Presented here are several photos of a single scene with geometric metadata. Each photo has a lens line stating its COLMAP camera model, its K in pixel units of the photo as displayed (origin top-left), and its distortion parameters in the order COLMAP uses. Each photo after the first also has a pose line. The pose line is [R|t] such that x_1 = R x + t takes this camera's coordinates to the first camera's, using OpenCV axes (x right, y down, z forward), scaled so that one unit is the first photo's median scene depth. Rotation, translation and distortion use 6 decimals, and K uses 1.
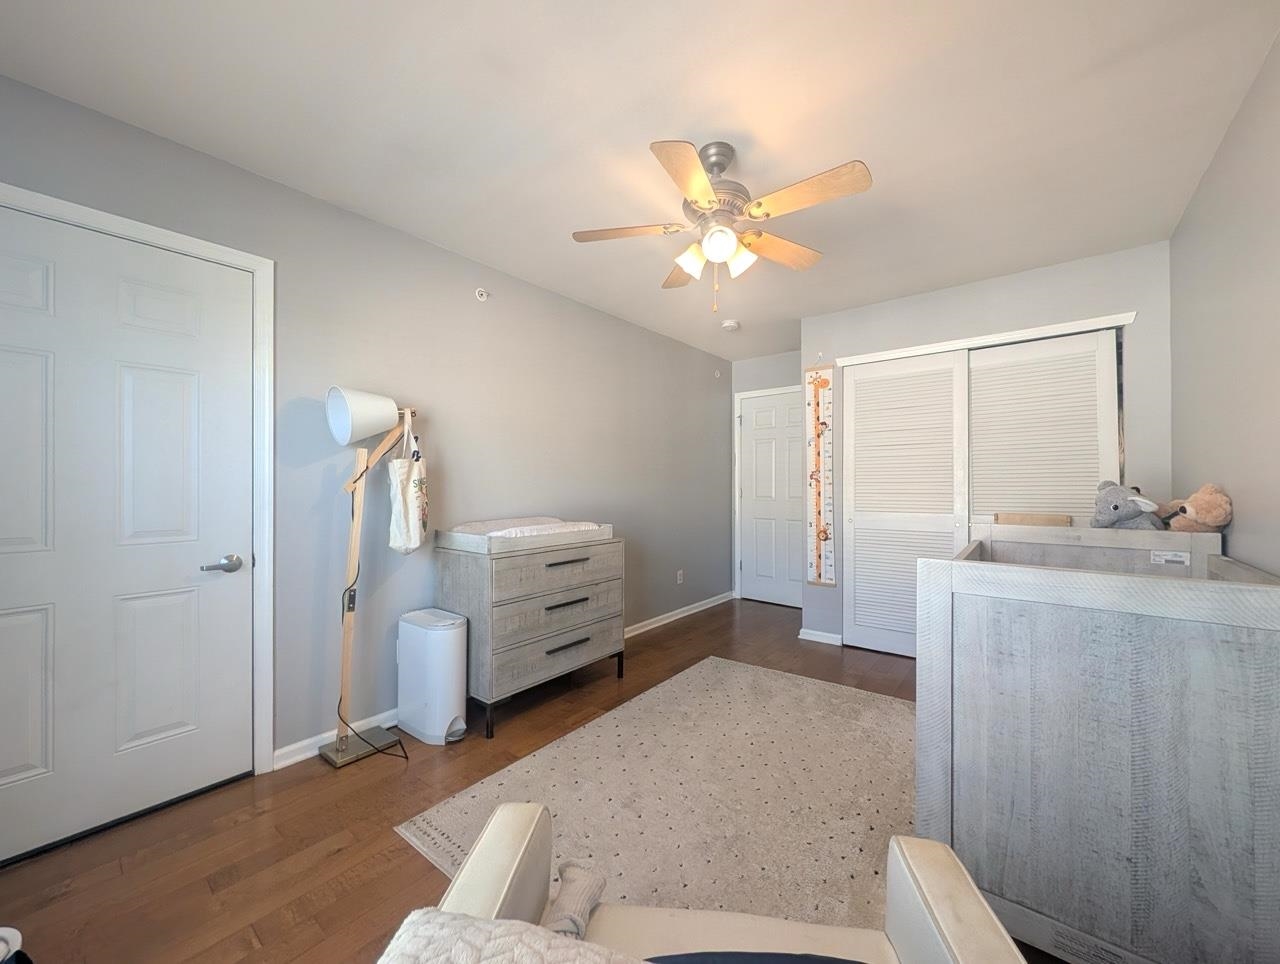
lens RADIAL K [[492.6, 0, 643.0], [0, 492.6, 482.6], [0, 0, 1]] dist [0.000404, 0.000103]
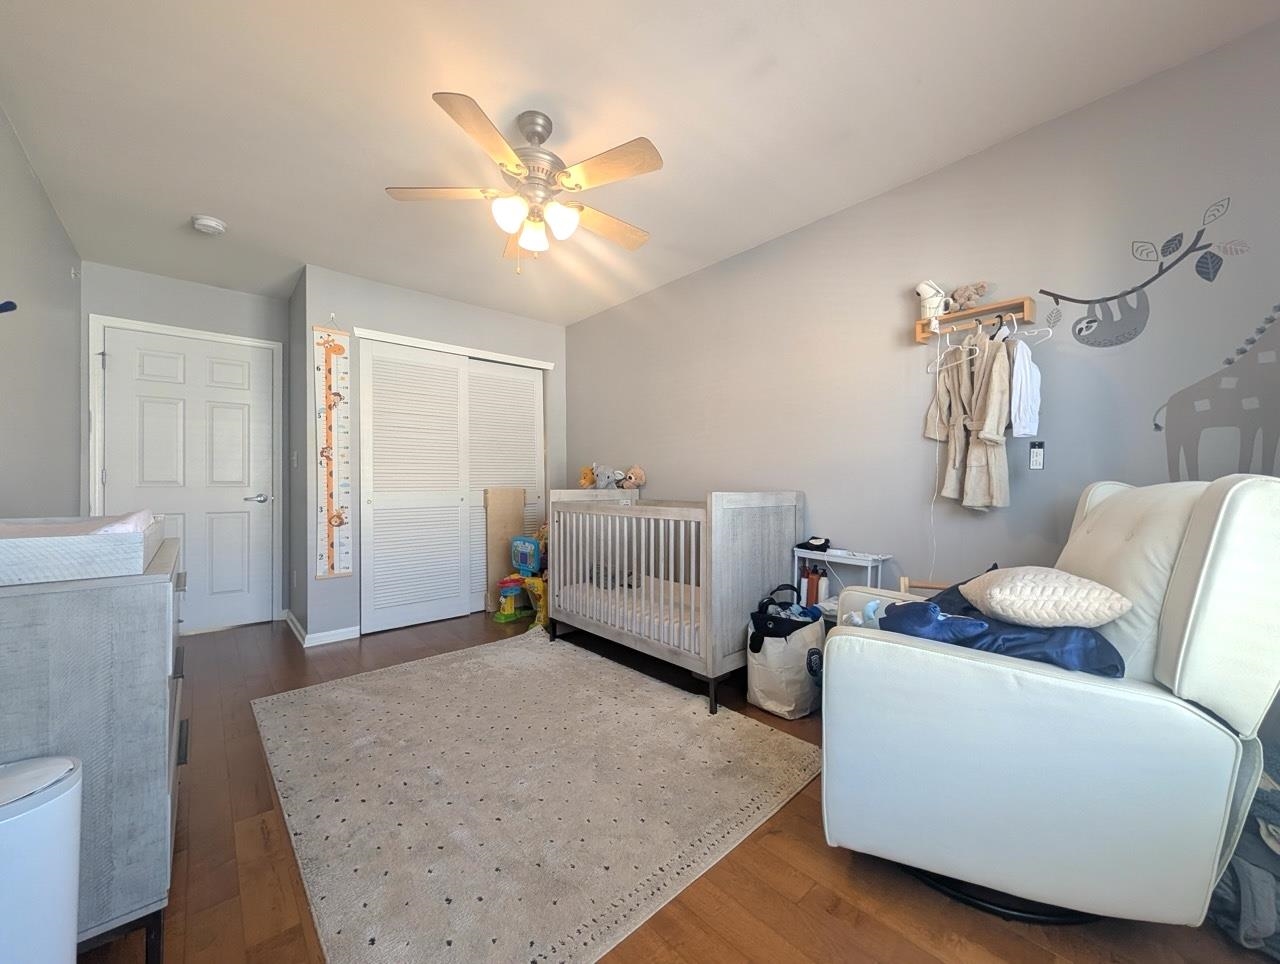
lens RADIAL K [[492.6, 0, 642.6], [0, 492.6, 482.7], [0, 0, 1]] dist [0.000404, 0.000103]
pose [[0.181788, 0.003433, 0.983332, -0.411785], [-0.002373, 0.999993, -0.003052, 0.040852], [-0.983335, -0.001779, 0.181795, 0.302533]]
